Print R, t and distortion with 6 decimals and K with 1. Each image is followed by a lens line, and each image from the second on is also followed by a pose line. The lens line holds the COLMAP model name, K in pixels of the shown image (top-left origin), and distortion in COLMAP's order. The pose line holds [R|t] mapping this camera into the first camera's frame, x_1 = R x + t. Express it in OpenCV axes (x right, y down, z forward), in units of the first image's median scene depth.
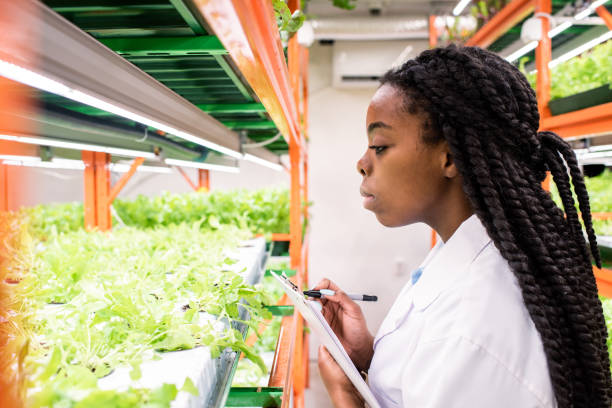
lens RADIAL K [[618.9, 0, 306.0], [0, 618.9, 204.0], [0, 0, 1]] dist [-0.128143, 0.174012]
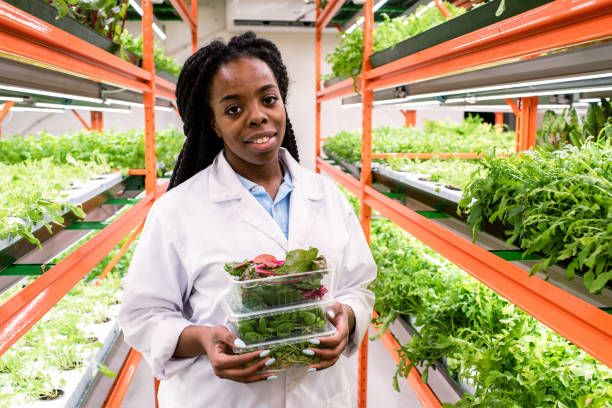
lens RADIAL K [[650.8, 0, 311.6], [0, 650.8, 204.6], [0, 0, 1]] dist [-0.095351, 0.003000]
pose [[0.994561, -0.000681, 0.104150, 0.154860], [-0.008615, 0.996014, 0.088780, 0.004262], [-0.103795, -0.089194, 0.990591, -0.227927]]
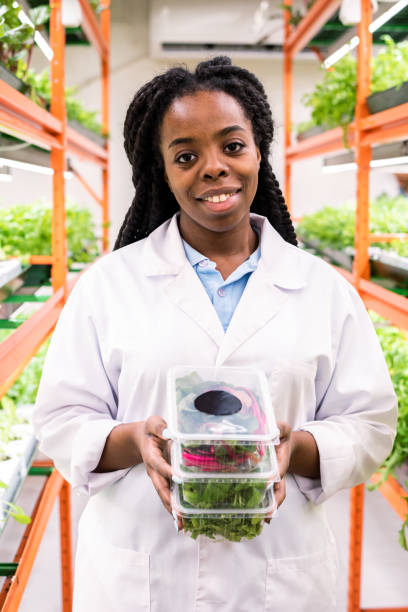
lens RADIAL K [[1056.1, 0, 204.0], [0, 1056.1, 306.0], [0, 0, 1]] dist [-0.145545, -0.069231]
pose [[0.999016, 0.004218, 0.044150, 0.113795], [-0.007114, 0.997818, 0.065647, 0.020746], [-0.043777, -0.065897, 0.996866, -0.409653]]
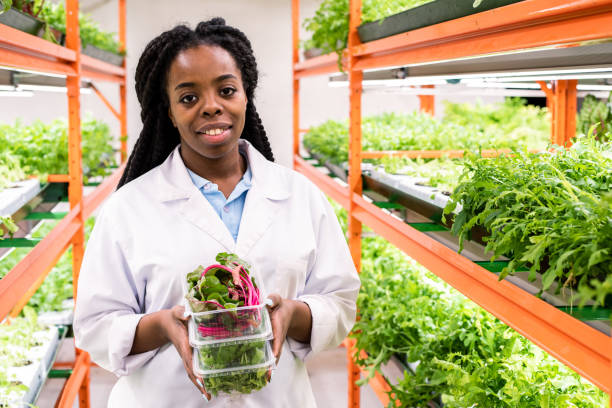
lens RADIAL K [[1041.9, 0, 306.0], [0, 1041.9, 204.0], [0, 0, 1]] dist [-0.169759, -0.004420]
pose [[0.993214, -0.006814, 0.116105, 0.139122], [-0.000721, 0.997903, 0.064729, -0.006112], [-0.116302, -0.064373, 0.991126, -0.512018]]
